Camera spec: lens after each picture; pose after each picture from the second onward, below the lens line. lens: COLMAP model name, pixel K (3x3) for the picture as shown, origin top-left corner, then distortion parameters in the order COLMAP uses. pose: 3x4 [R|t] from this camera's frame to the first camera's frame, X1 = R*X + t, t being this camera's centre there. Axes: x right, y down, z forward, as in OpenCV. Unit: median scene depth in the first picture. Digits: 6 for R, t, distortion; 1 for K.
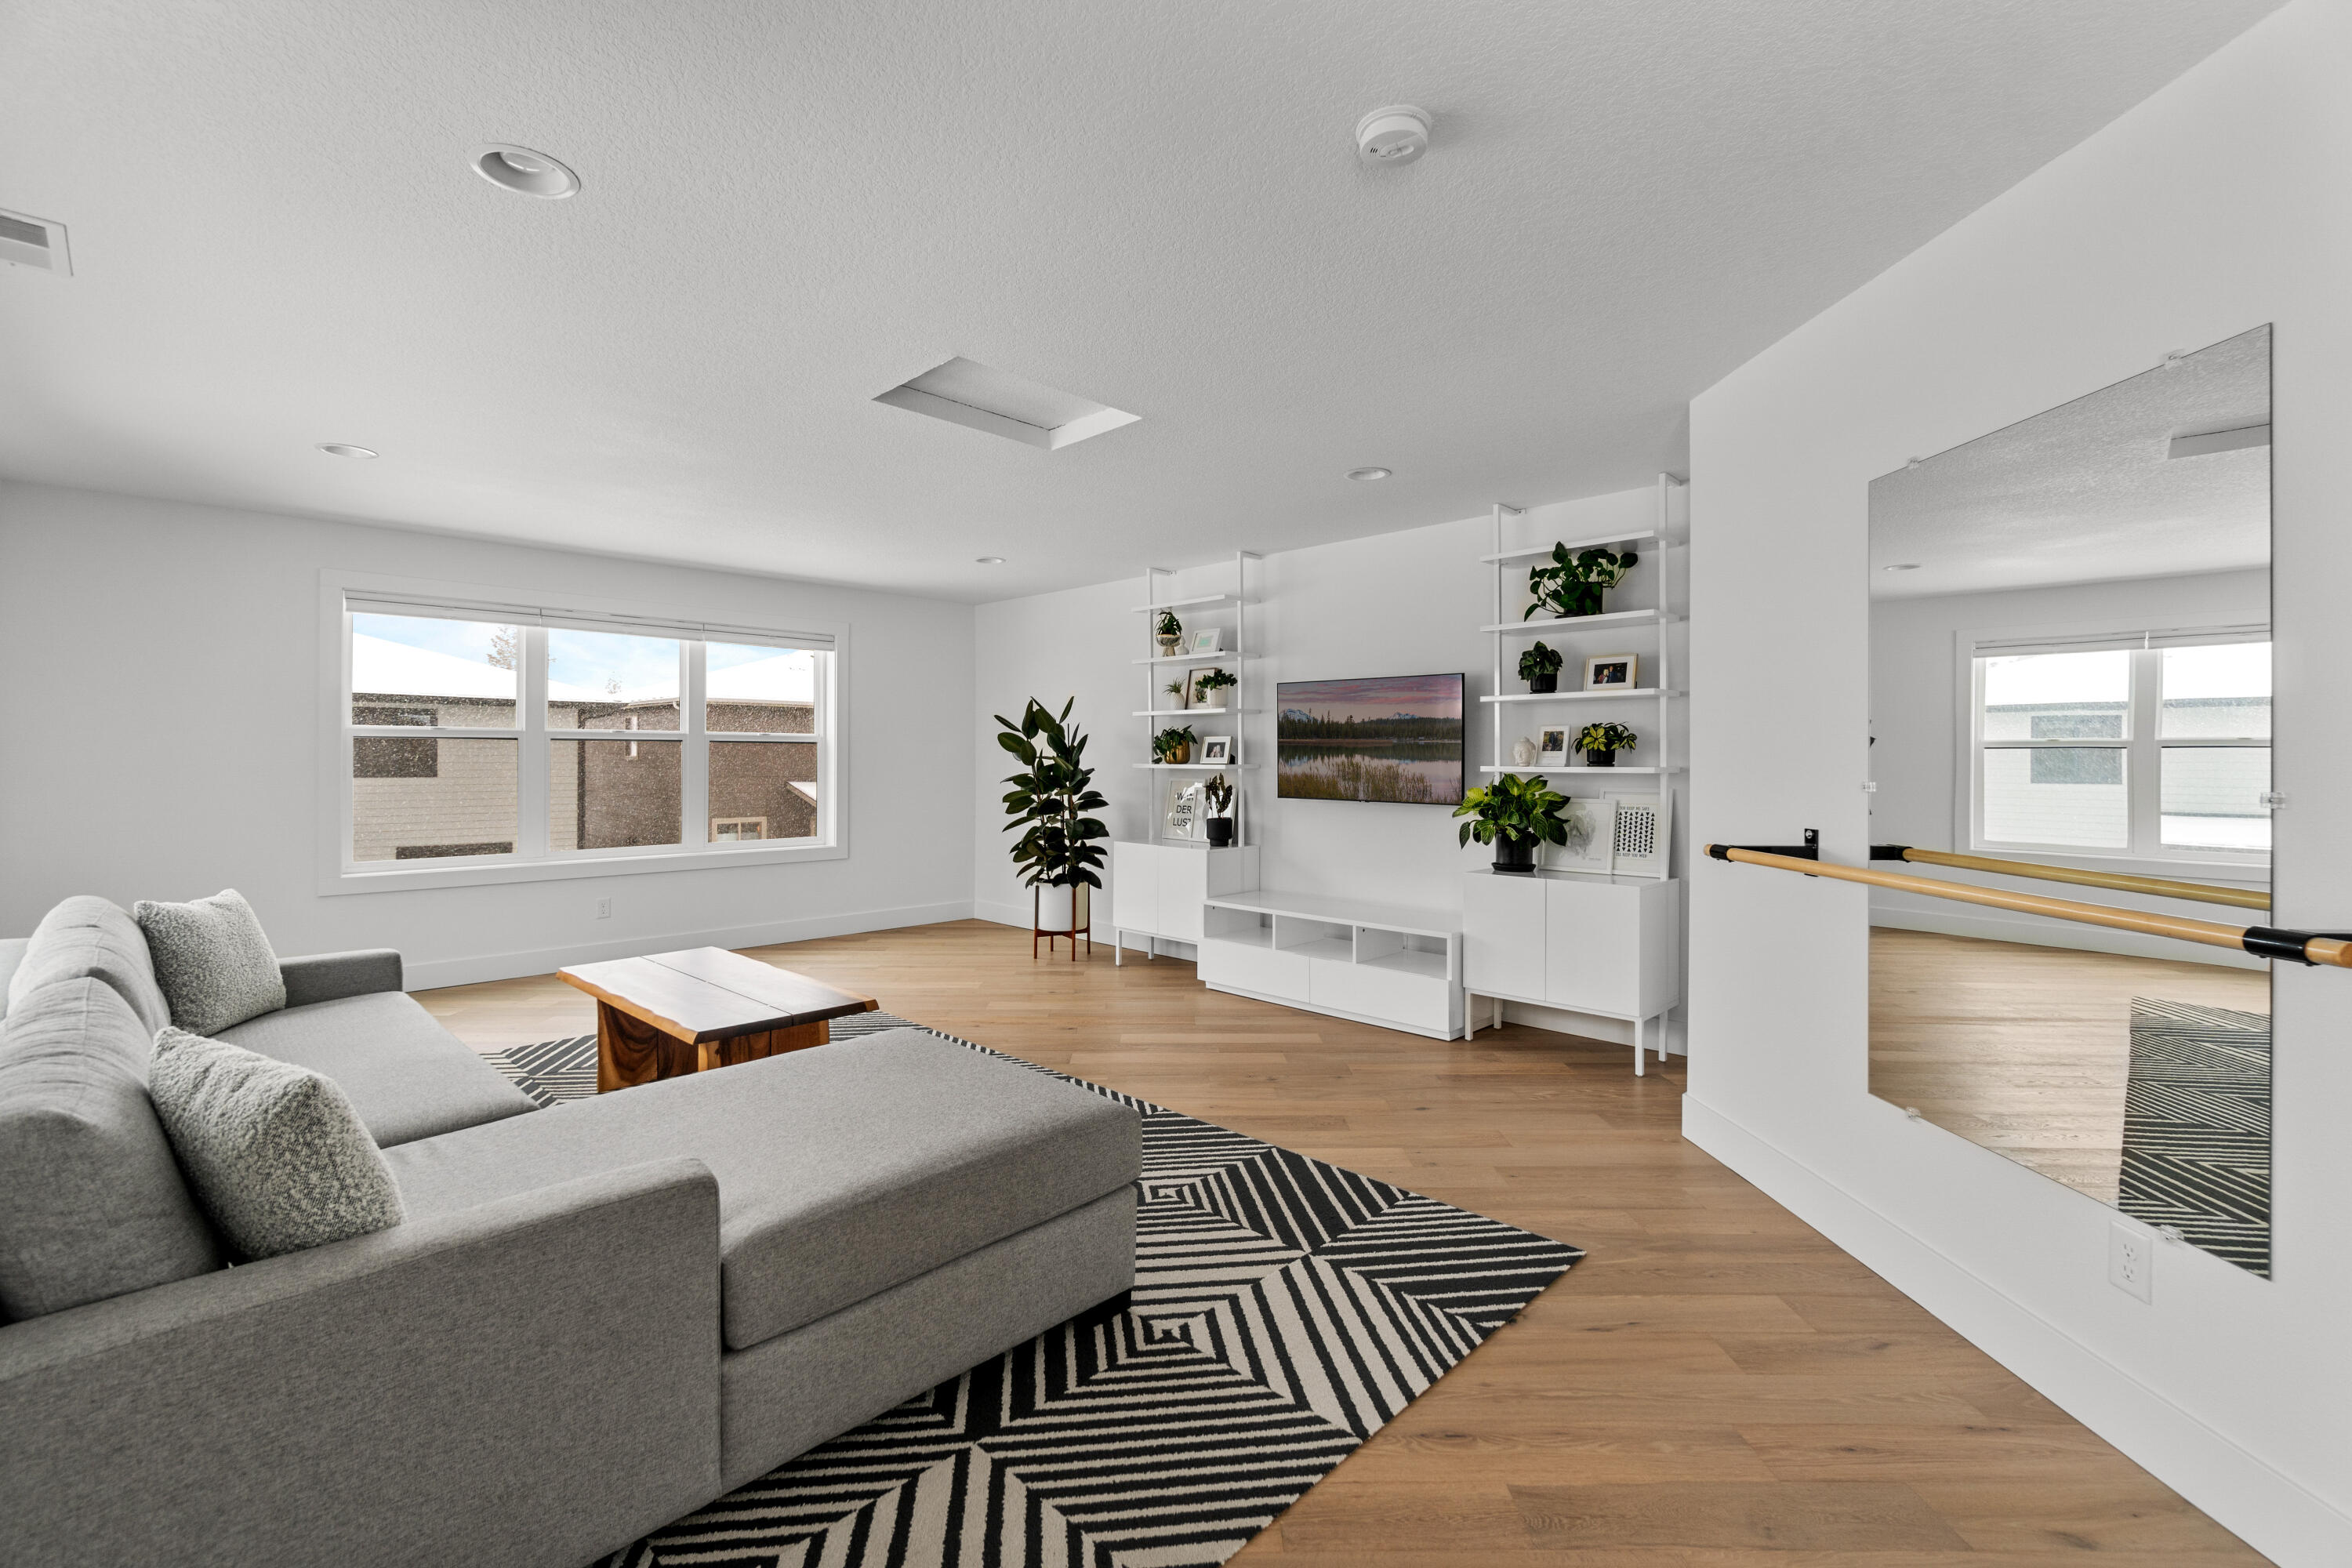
lens RADIAL K [[1009.1, 0, 1171.5], [0, 1009.1, 780.0], [0, 0, 1]] dist [-0.000499, -0.000188]
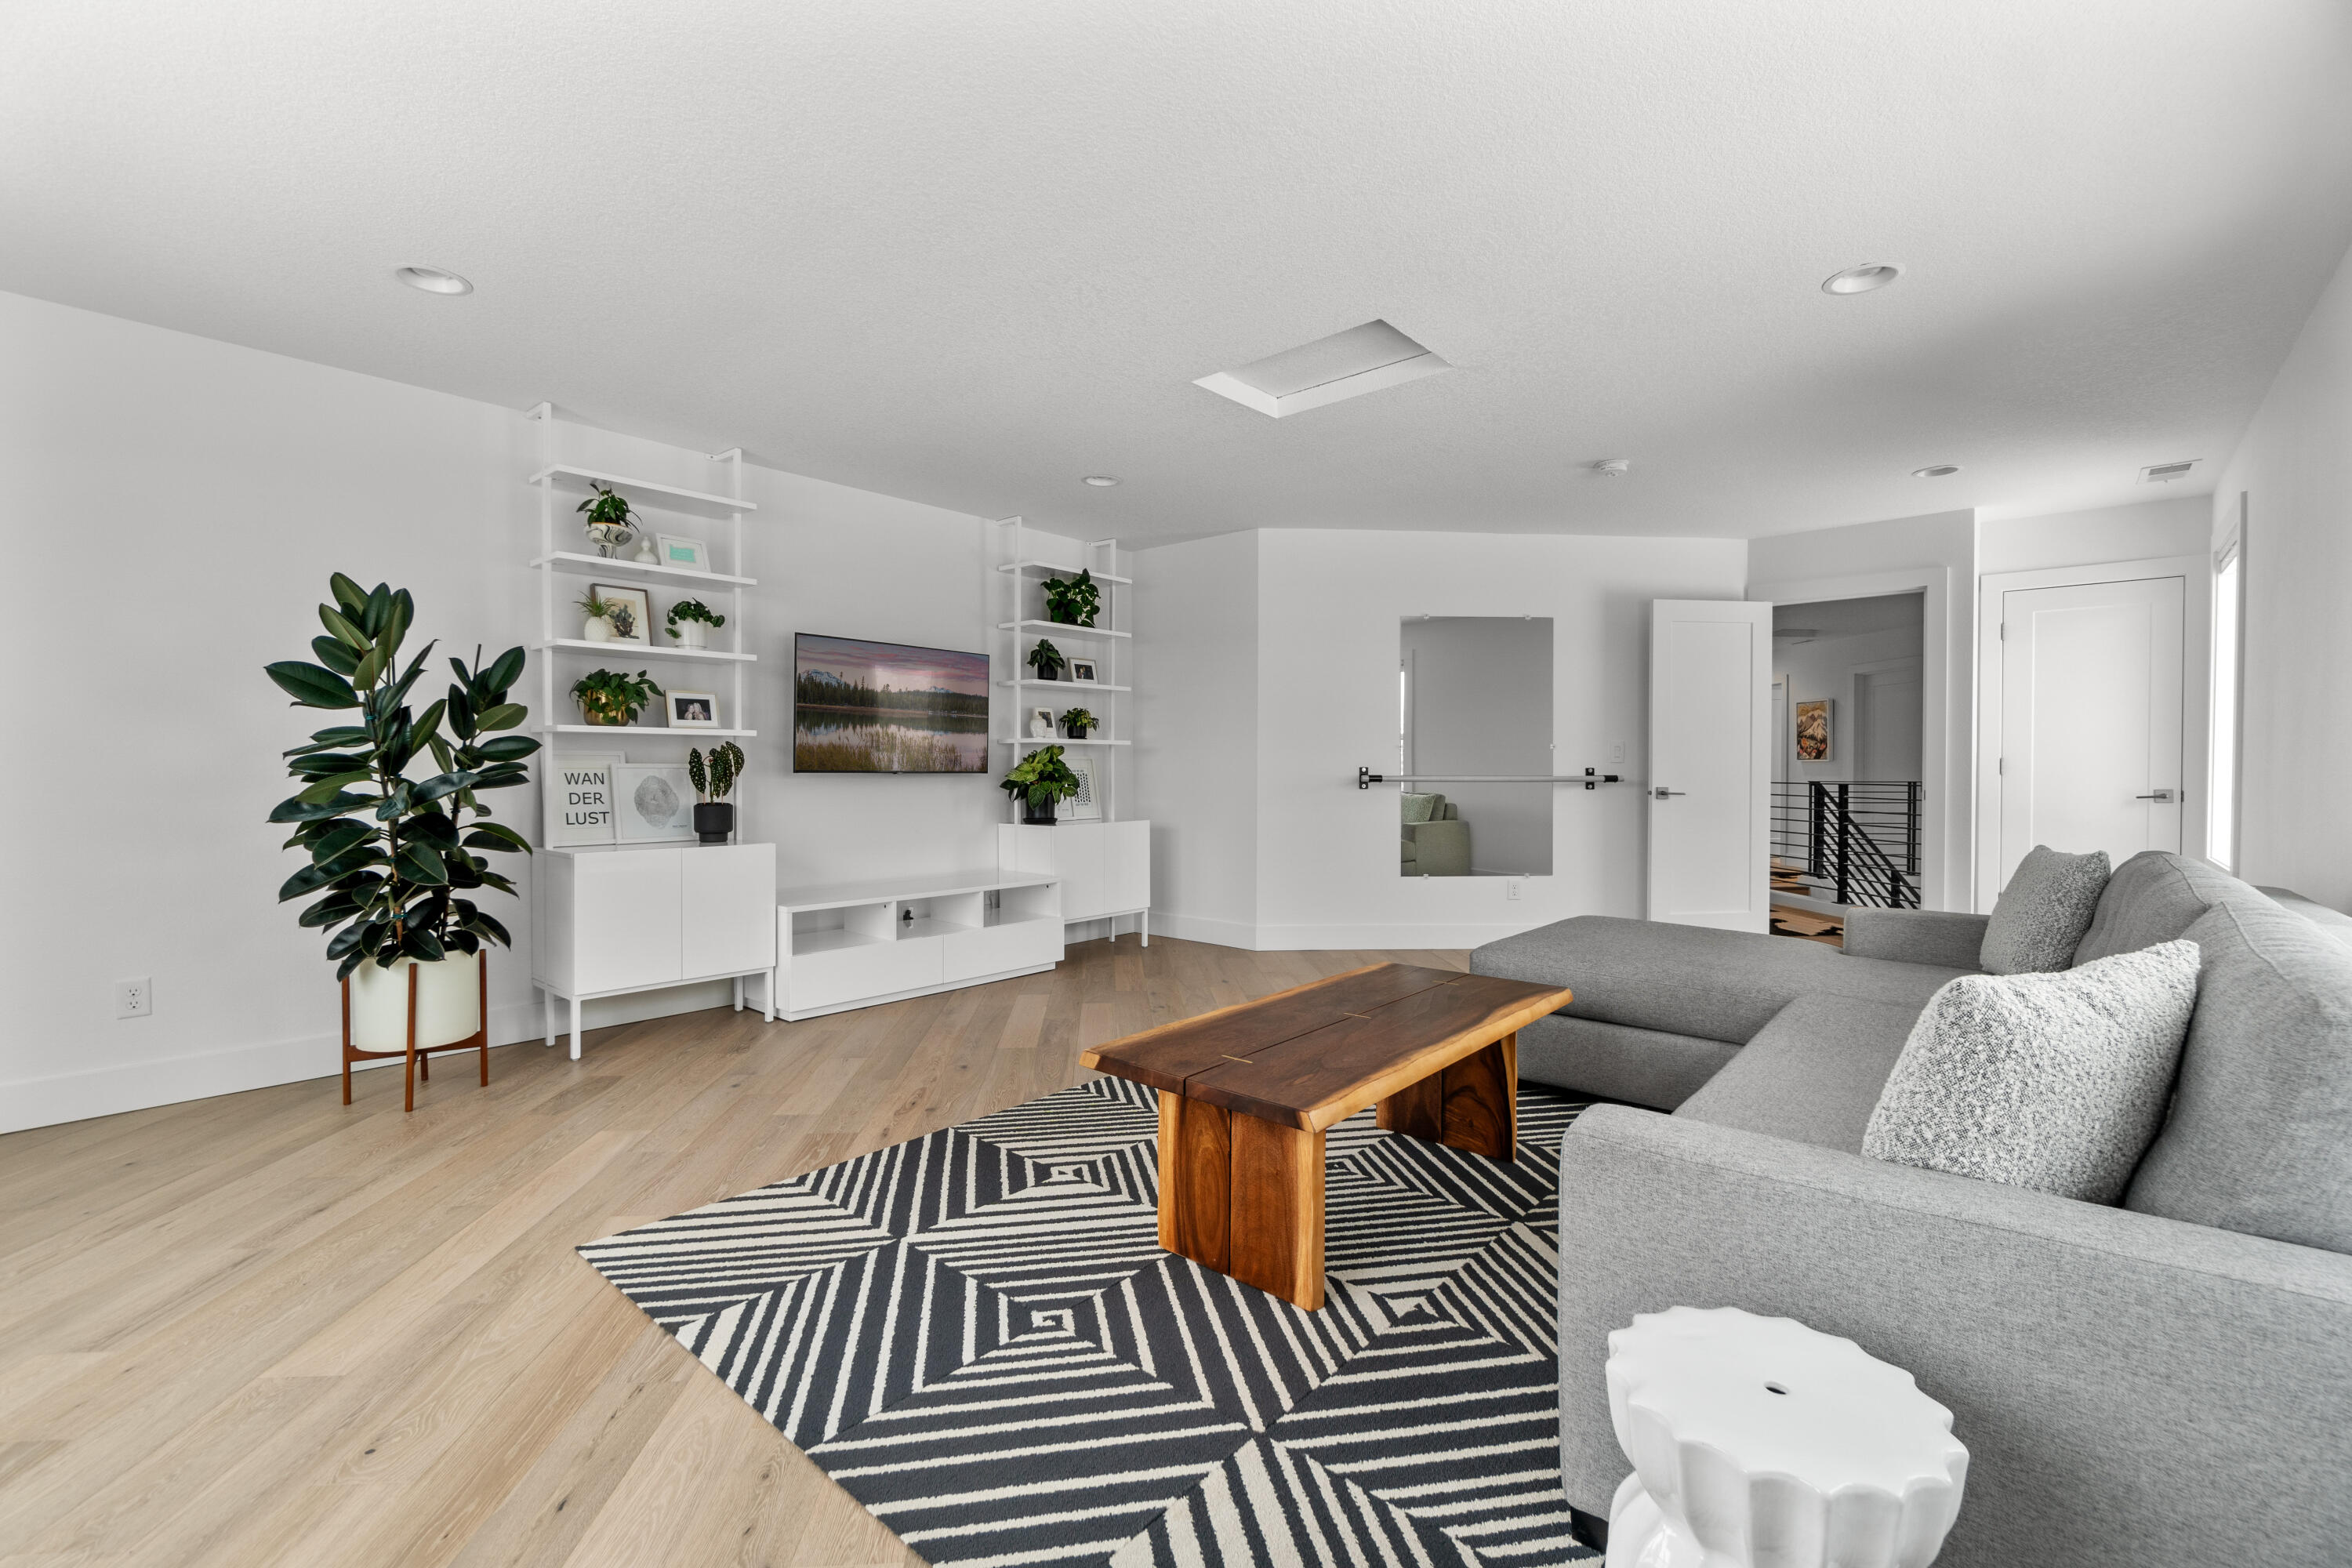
lens RADIAL K [[1009.1, 0, 1171.5], [0, 1009.1, 780.0], [0, 0, 1]] dist [-0.000499, -0.000188]
pose [[-0.052607, -0.017454, 0.998463, -0.697937], [0.017120, 0.999685, 0.018378, 0.013101], [-0.998469, 0.018060, -0.052292, 0.707319]]
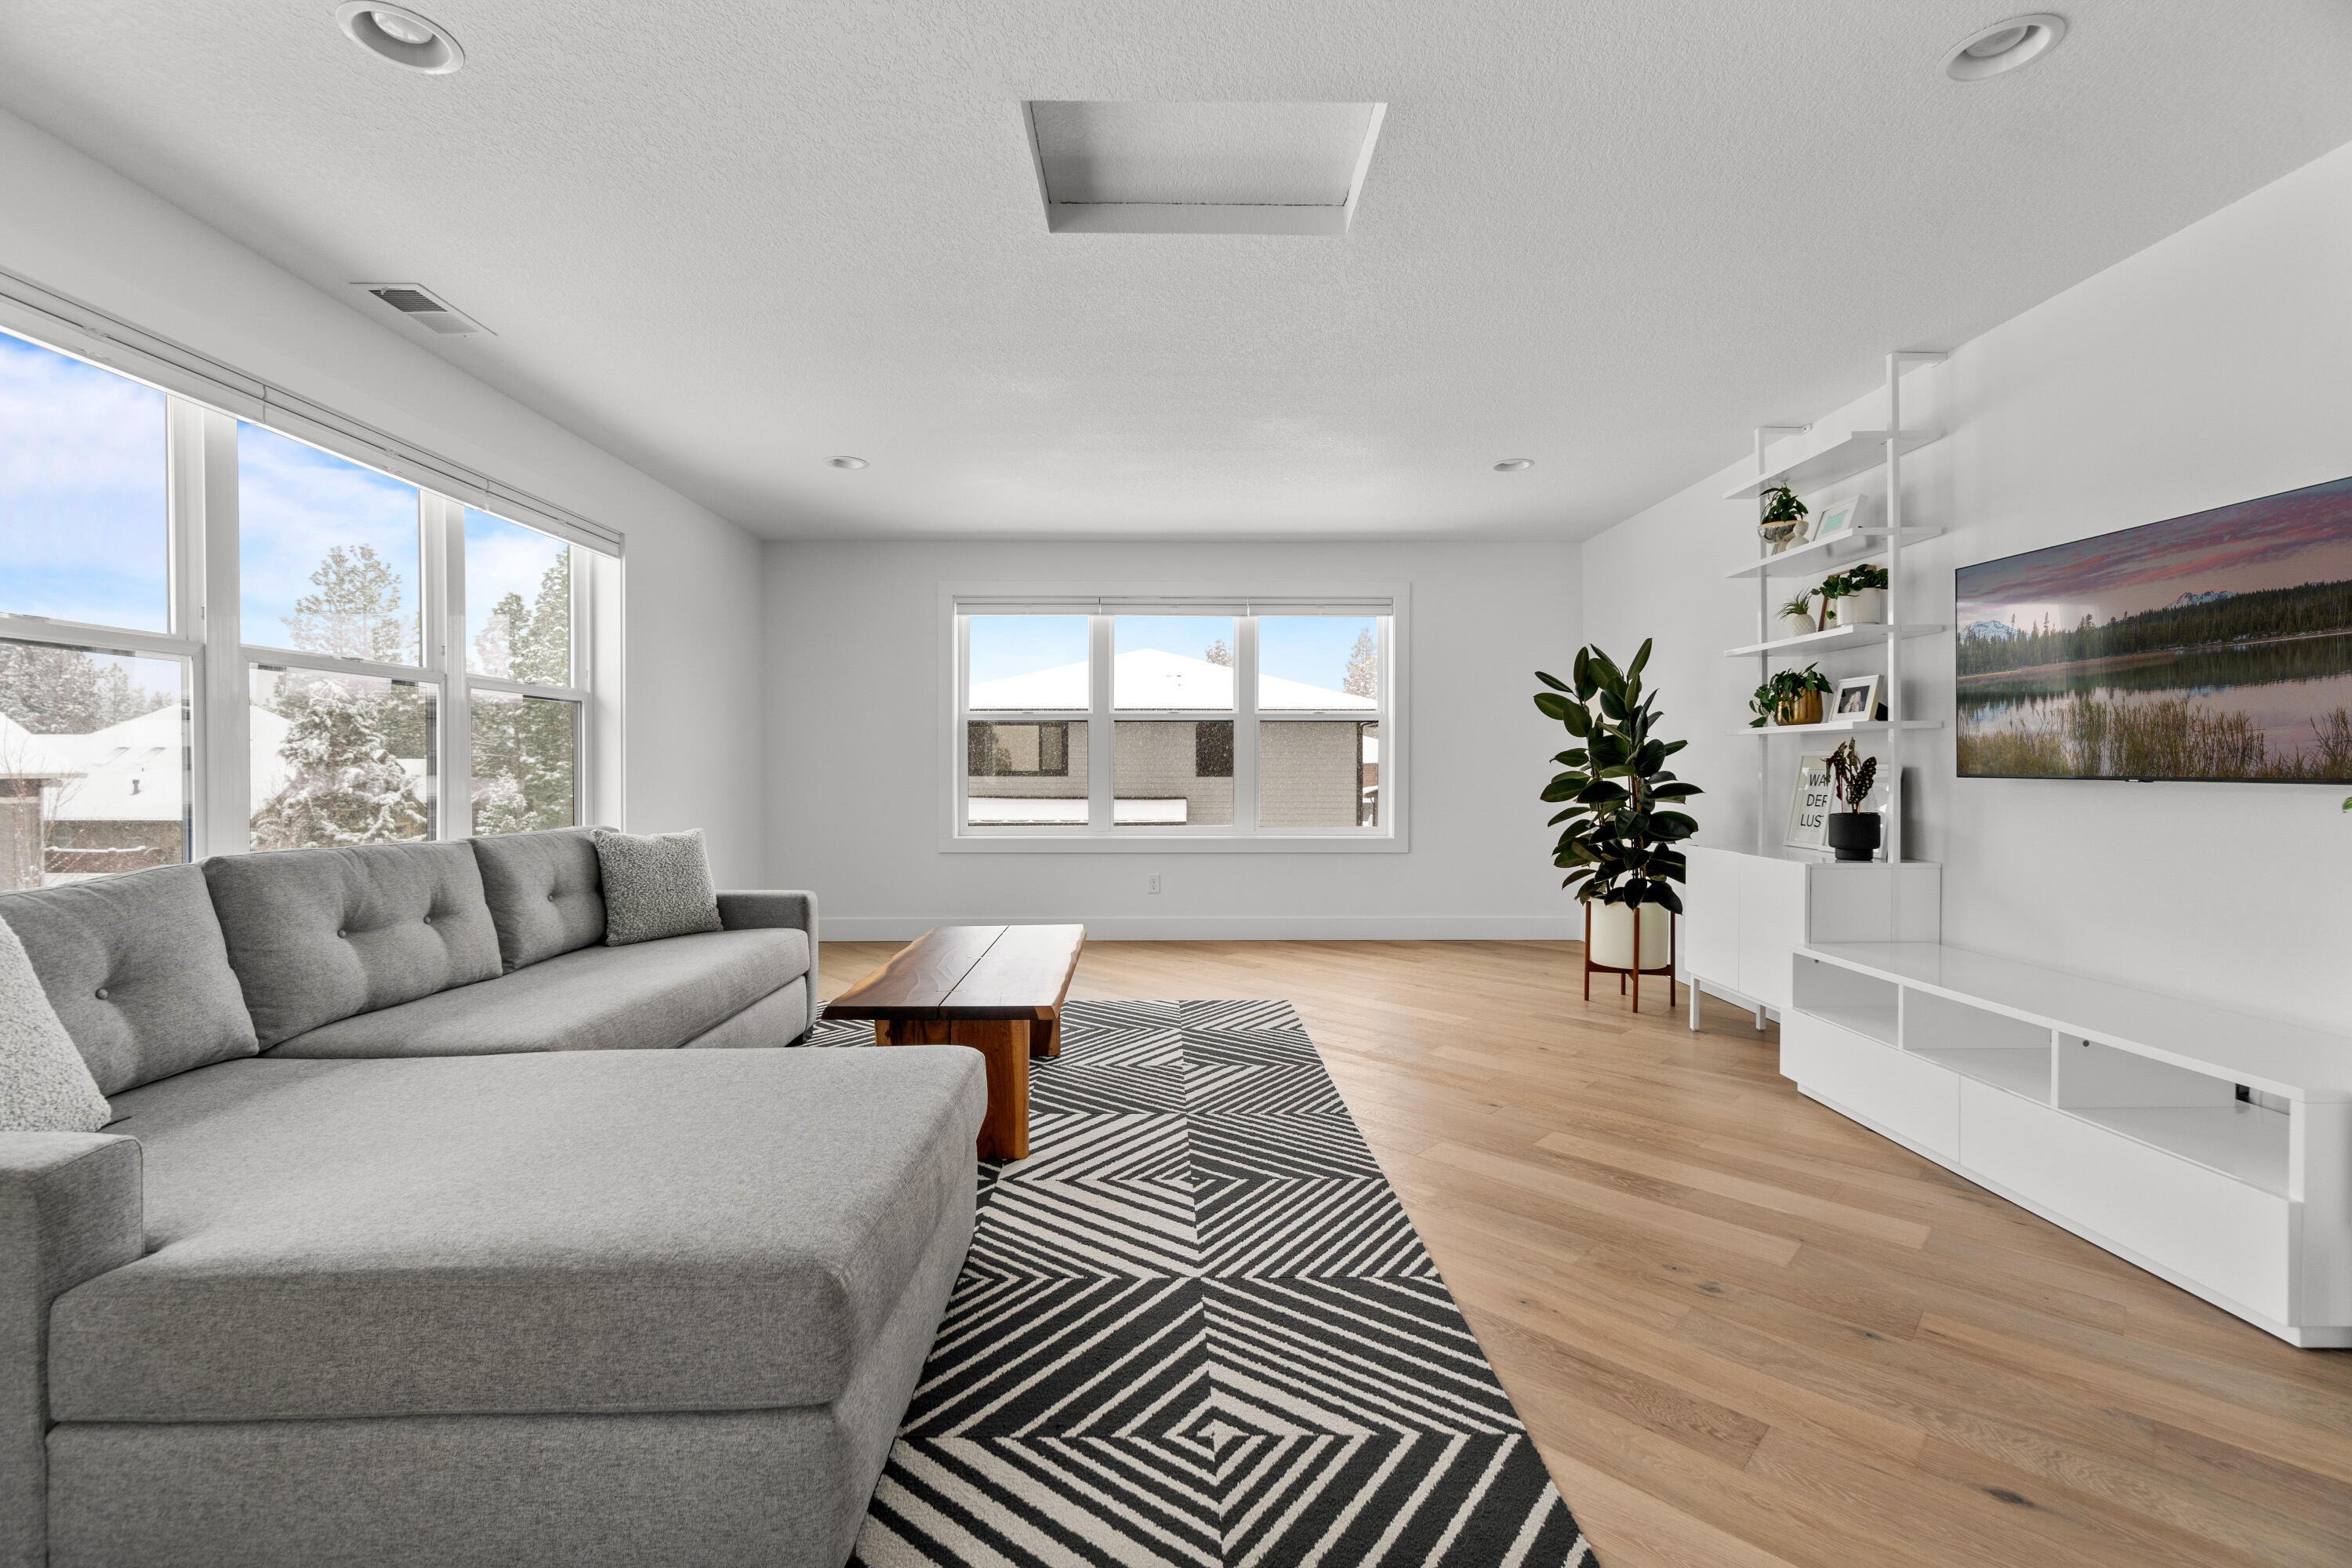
lens RADIAL K [[1009.1, 0, 1171.5], [0, 1009.1, 780.0], [0, 0, 1]] dist [-0.000499, -0.000188]
pose [[0.708367, 0.006598, -0.705814, 0.183439], [-0.012476, 0.999917, -0.003174, 0.025568], [0.705734, 0.011054, 0.708391, 0.292088]]
